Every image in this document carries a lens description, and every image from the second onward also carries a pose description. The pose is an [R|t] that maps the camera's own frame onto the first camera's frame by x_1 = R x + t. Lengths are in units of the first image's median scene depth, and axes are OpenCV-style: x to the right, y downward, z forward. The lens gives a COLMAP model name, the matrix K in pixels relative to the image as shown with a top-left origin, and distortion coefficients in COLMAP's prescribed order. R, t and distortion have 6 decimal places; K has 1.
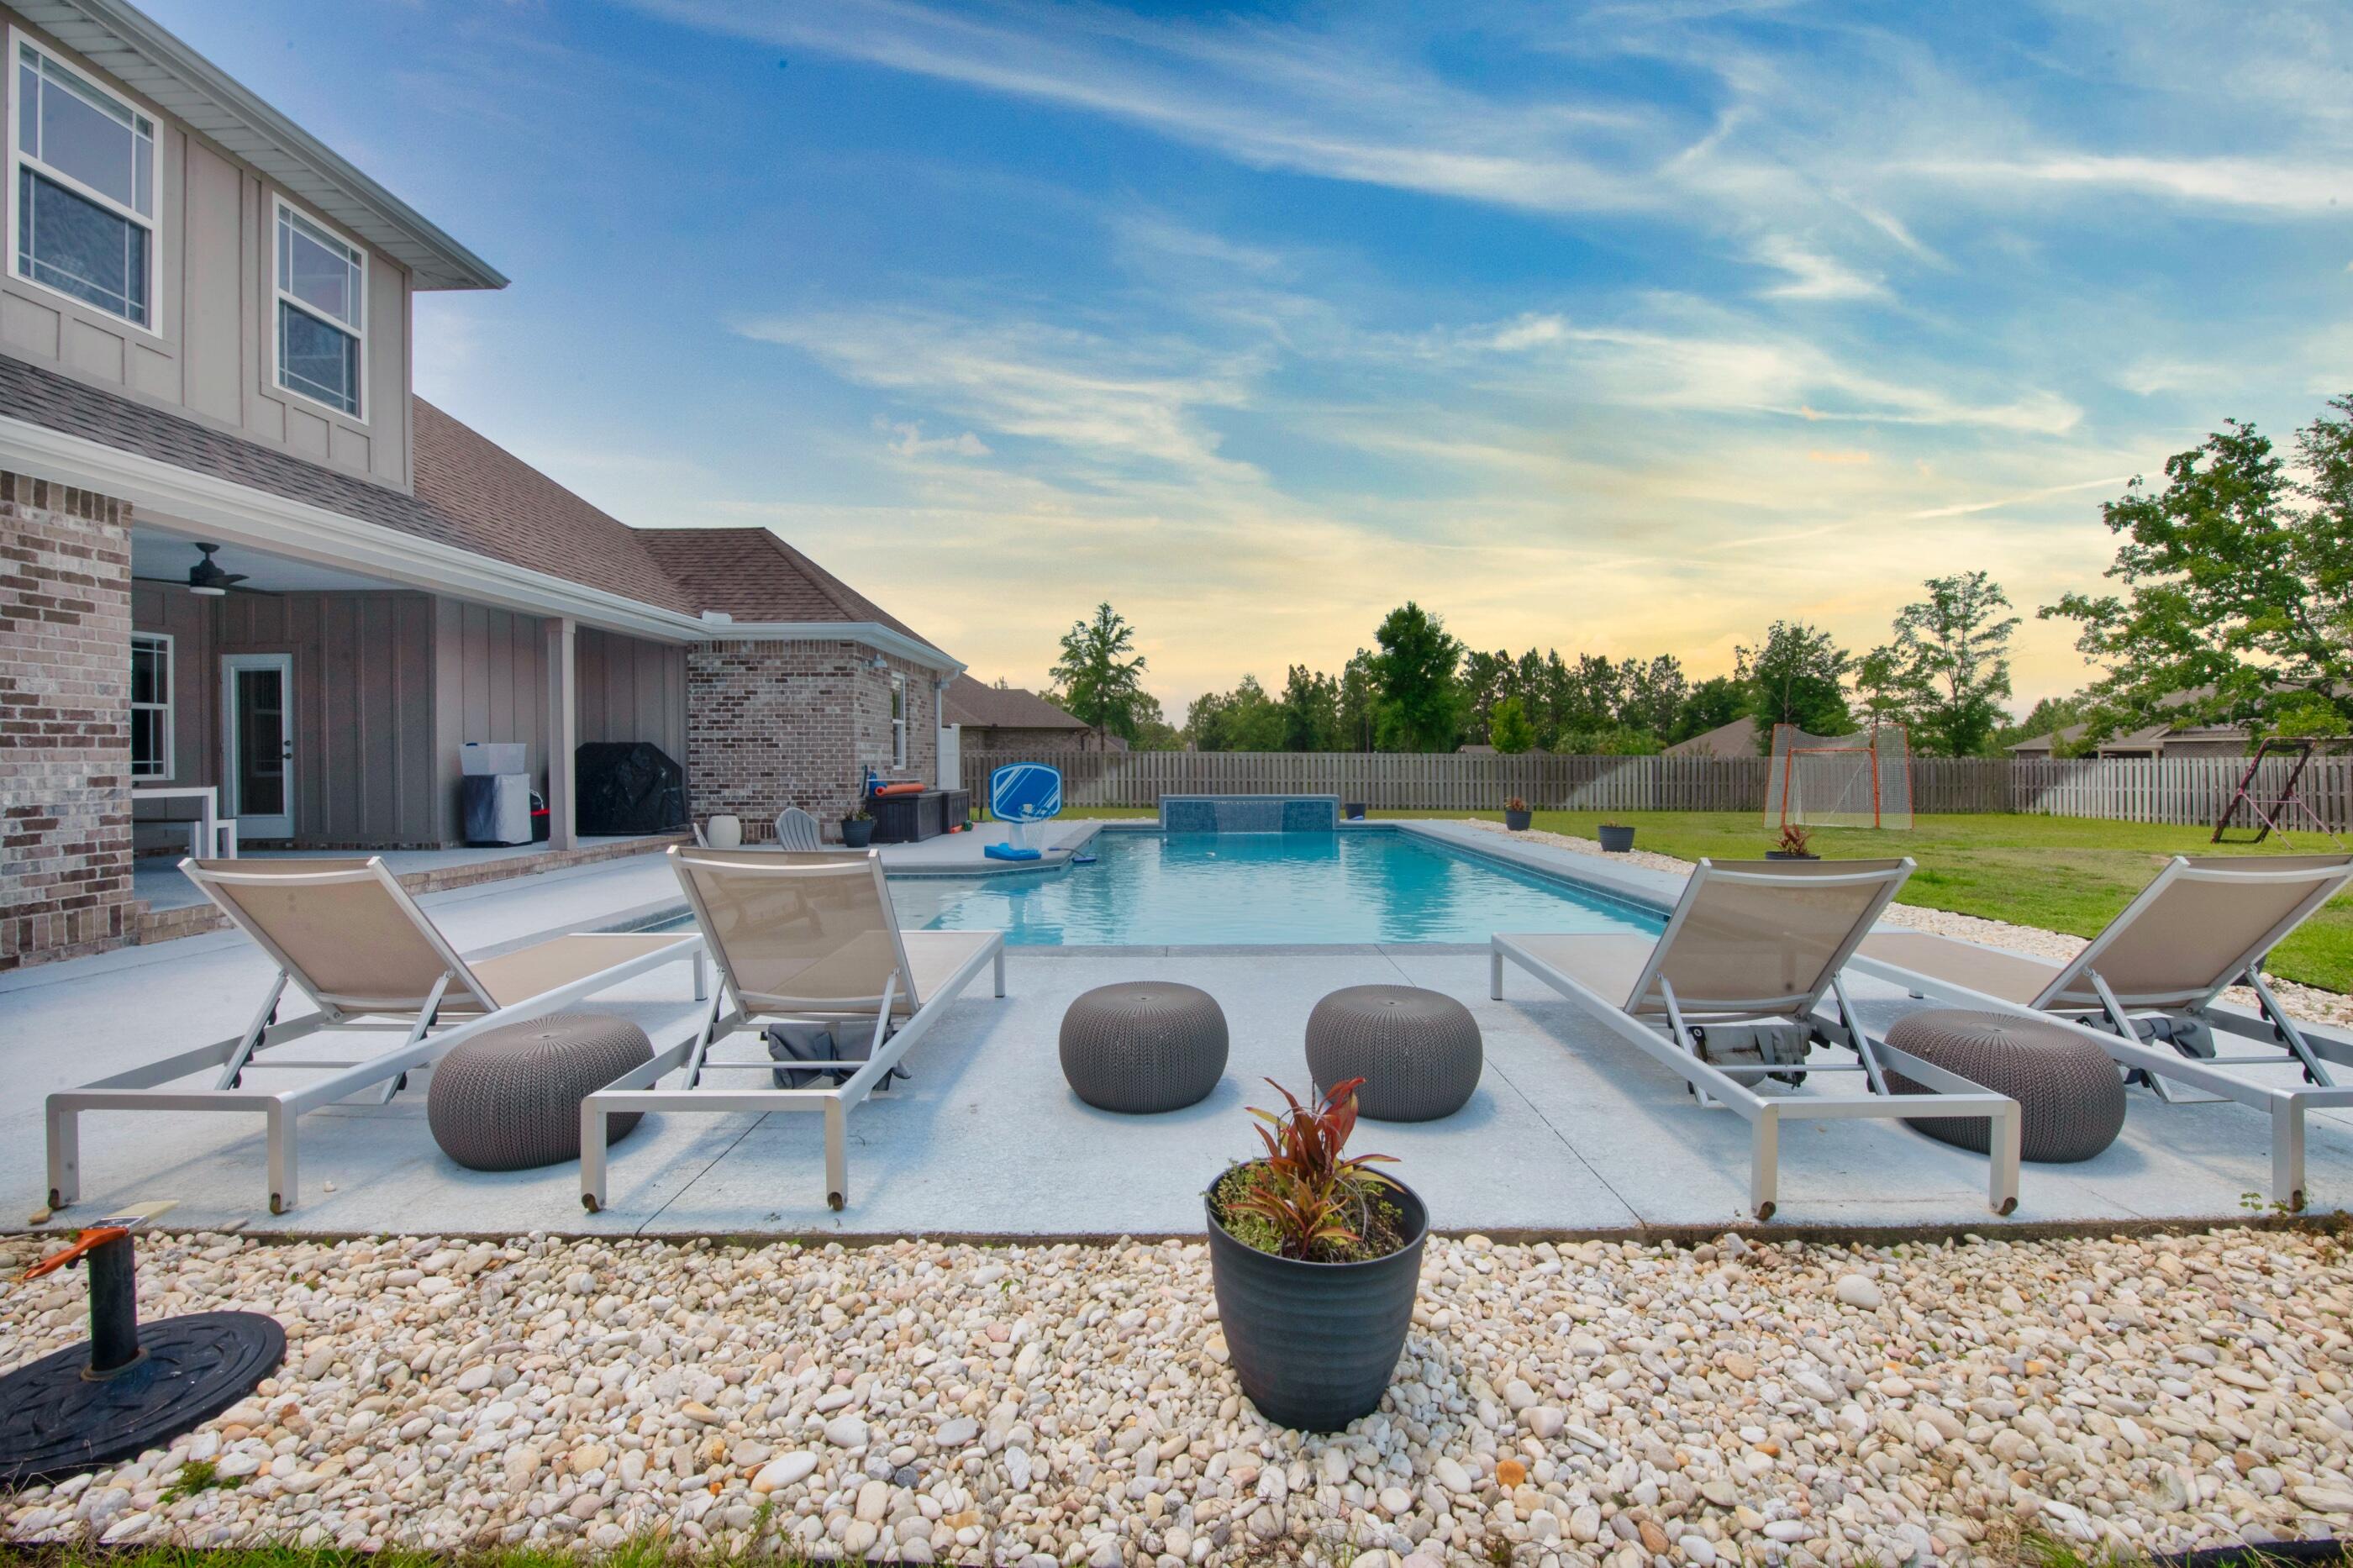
lens RADIAL K [[938.6, 0, 1175.7], [0, 938.6, 793.8], [0, 0, 1]] dist [-0.015499, -0.001184]
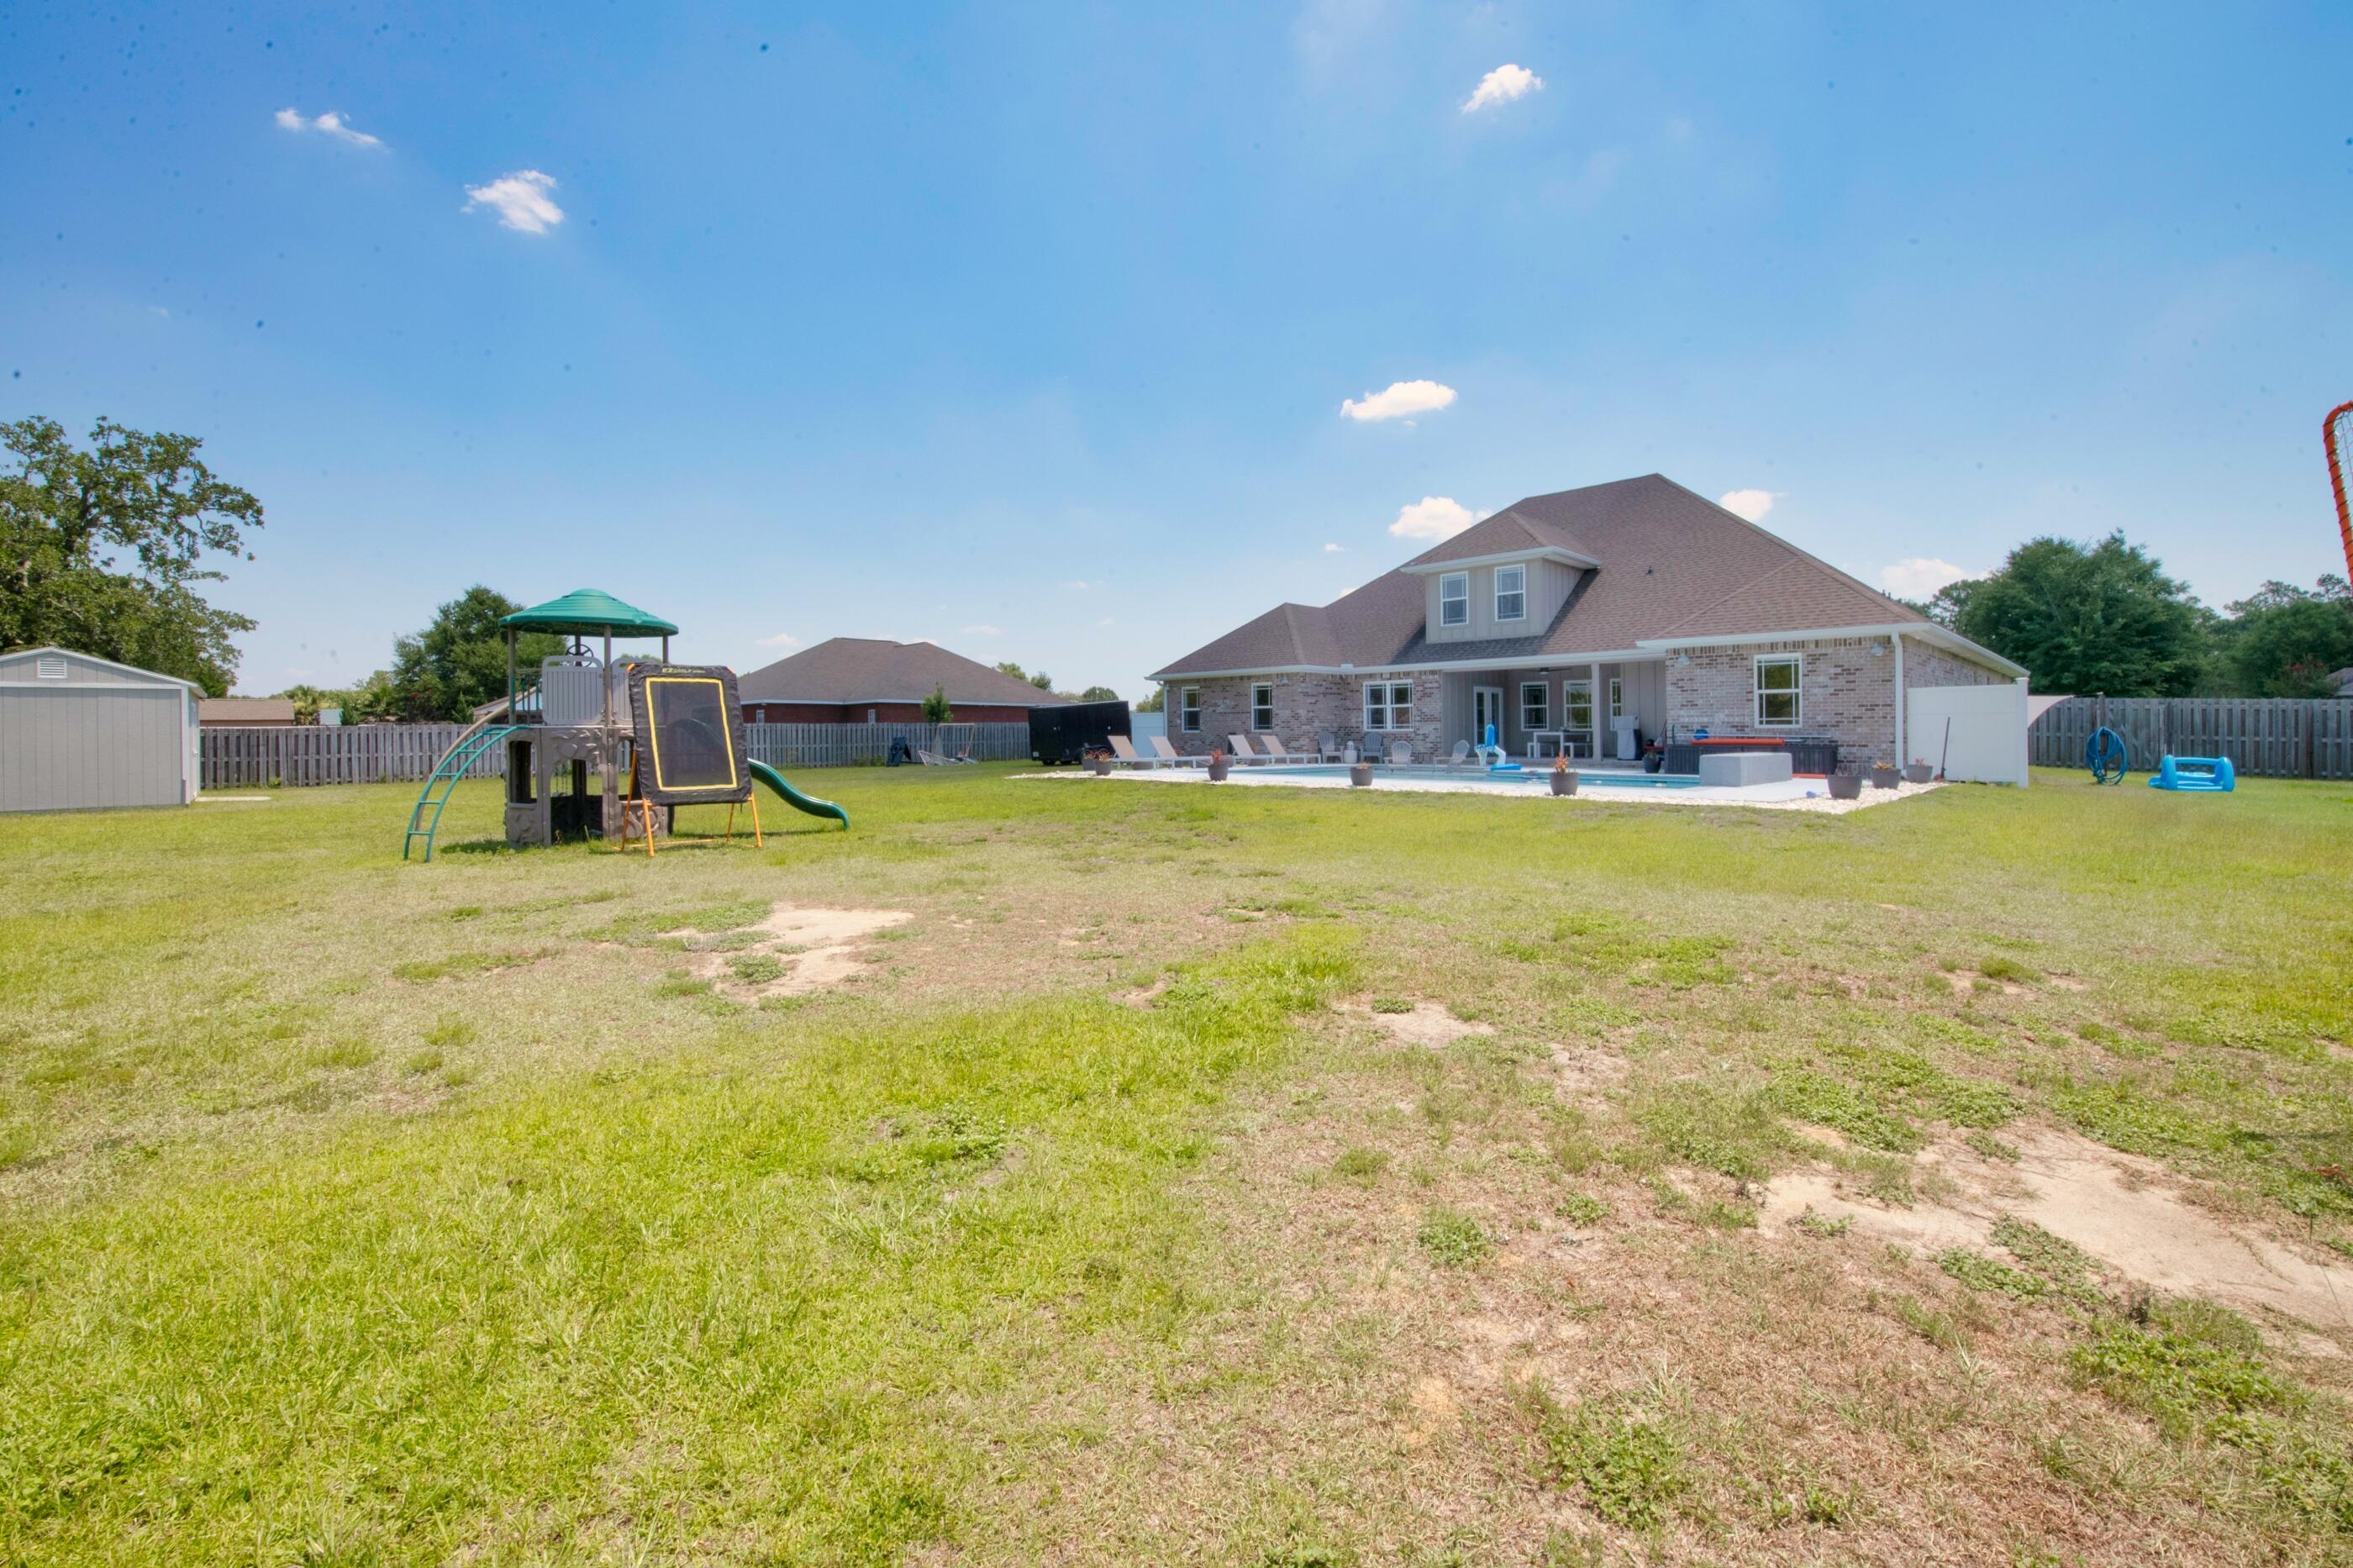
lens RADIAL K [[963.3, 0, 1139.9], [0, 963.3, 730.6], [0, 0, 1]] dist [-0.000960, -0.006044]
pose [[-0.746051, 0.006085, -0.665861, 1.487230], [-0.014707, 0.999564, 0.025612, -0.050104], [0.665727, 0.028901, -0.745636, 1.662656]]
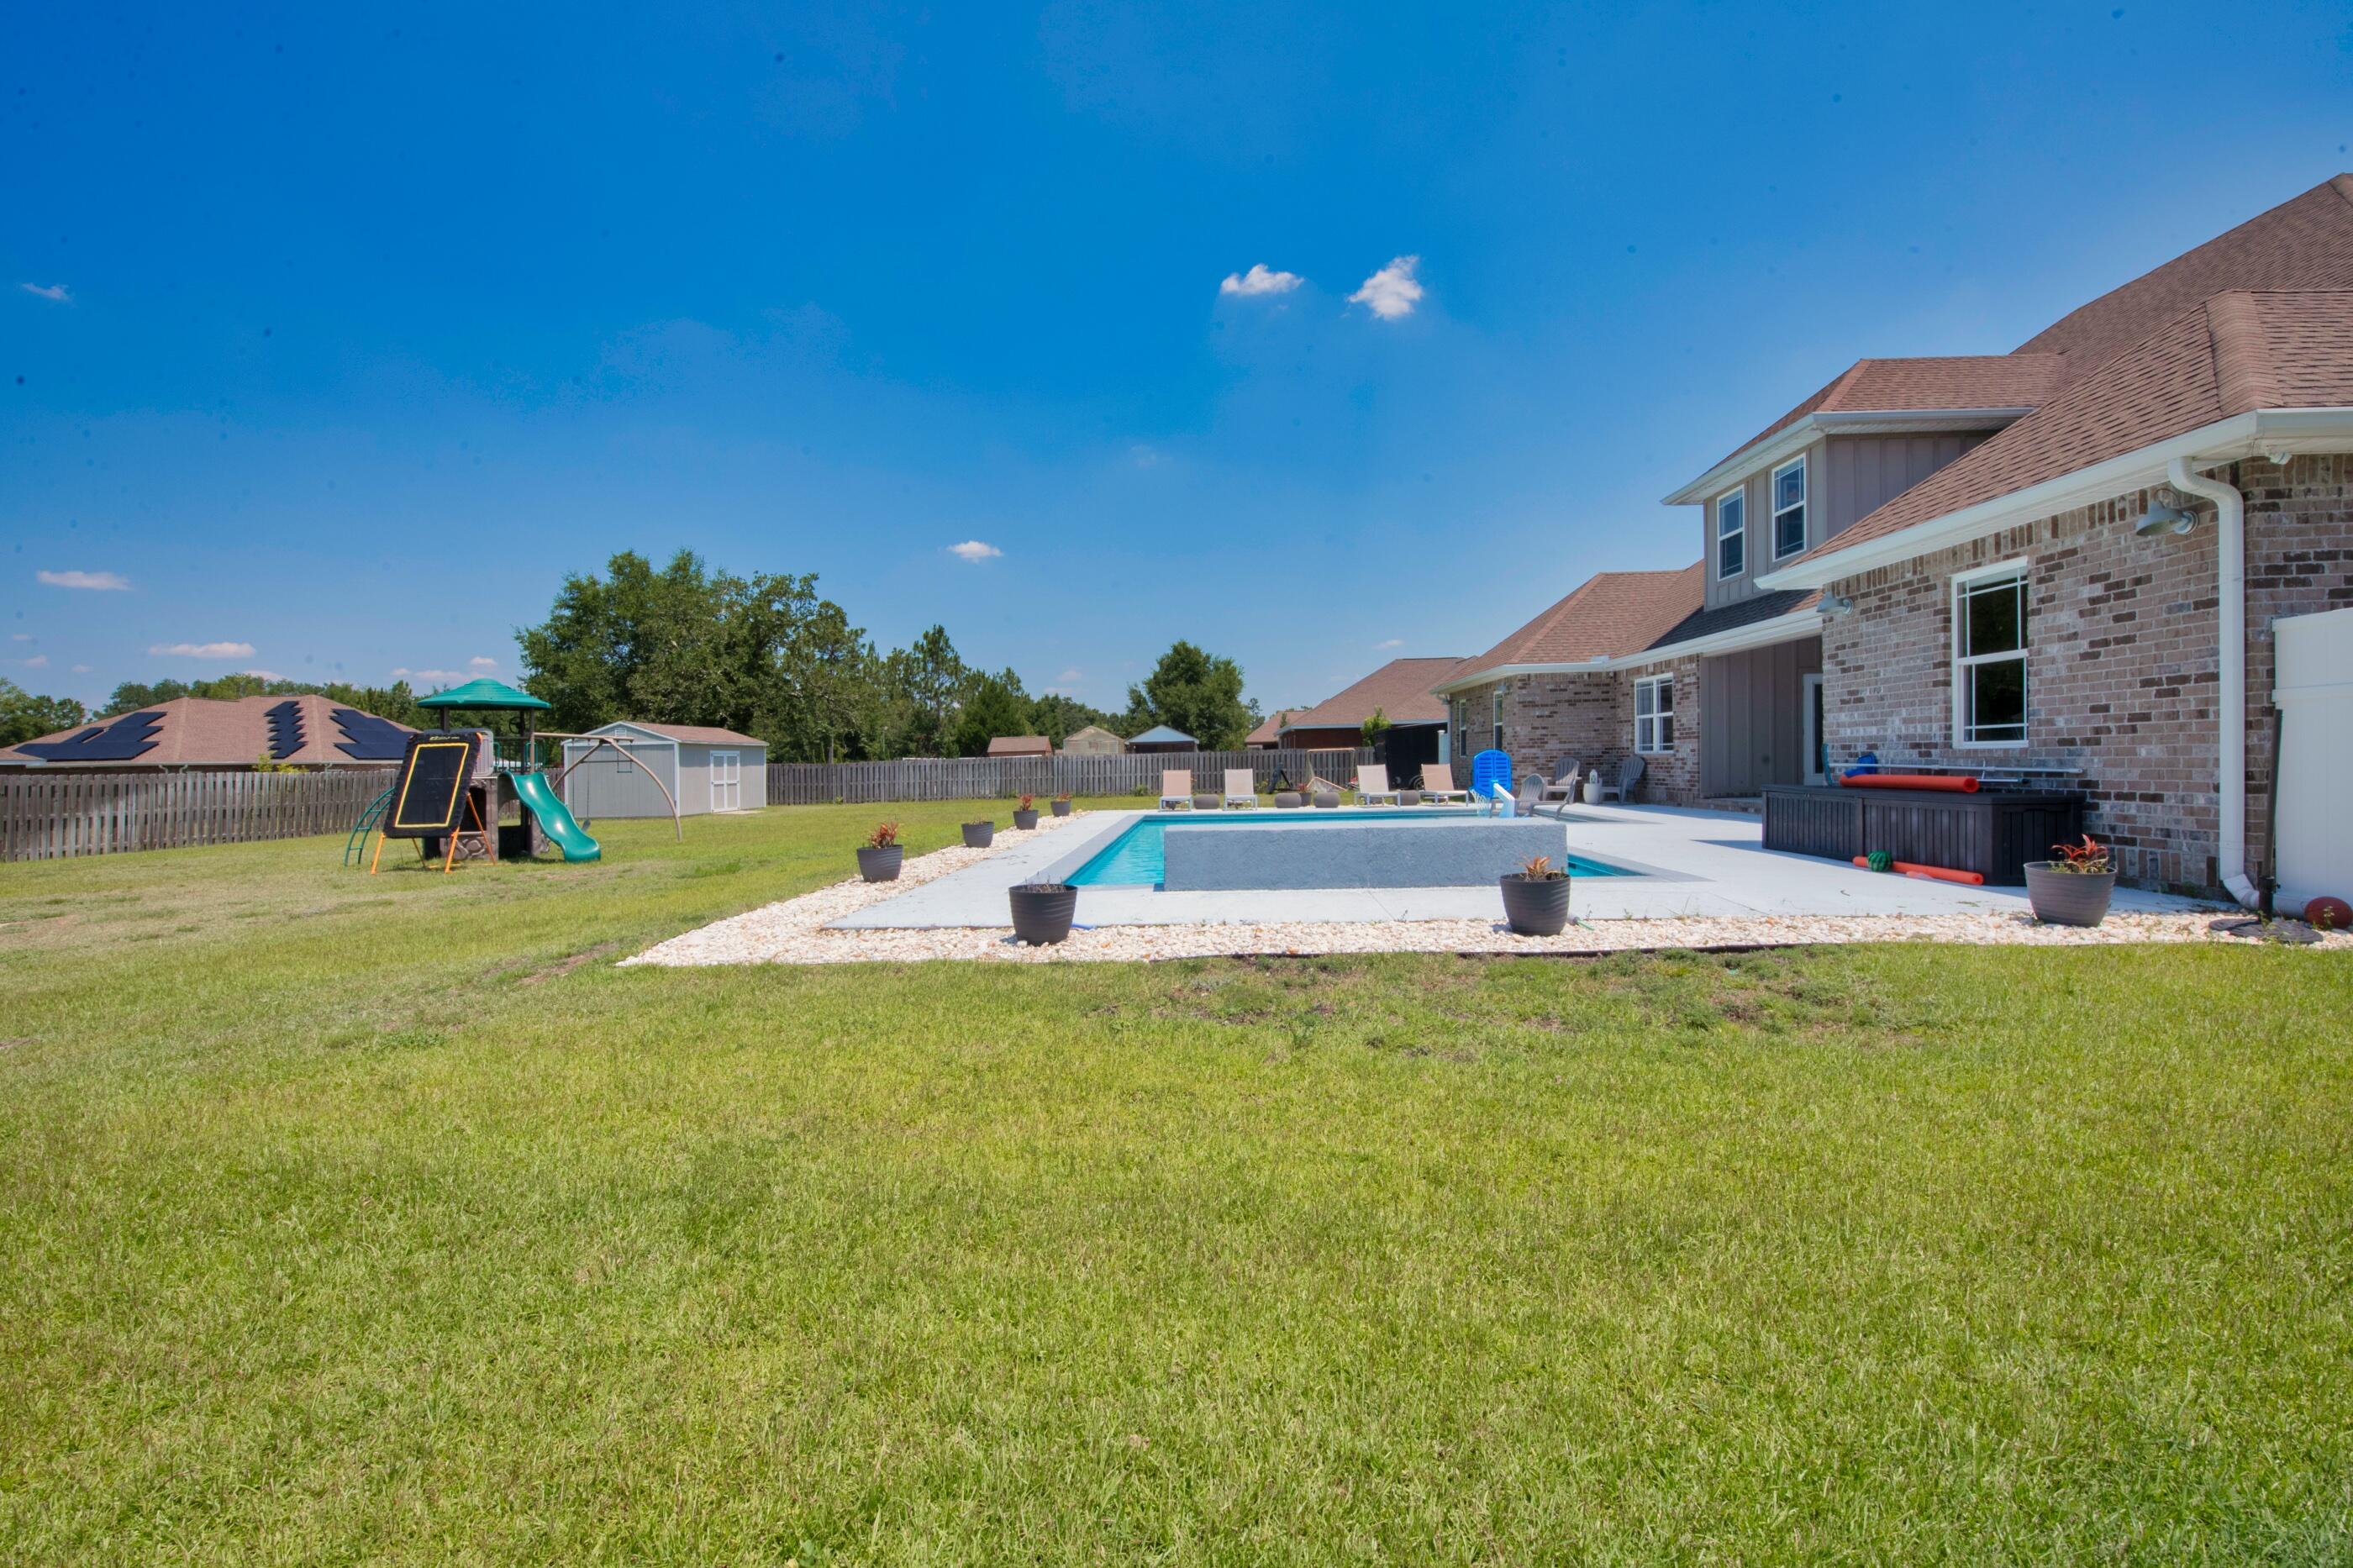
lens RADIAL K [[963.3, 0, 1194.3], [0, 963.3, 797.6], [0, 0, 1]] dist [-0.000960, -0.006044]
pose [[-0.999478, 0.025847, 0.019362, 0.167484], [0.027144, 0.997174, 0.070049, -0.055500], [-0.017497, 0.070538, -0.997356, 1.836421]]
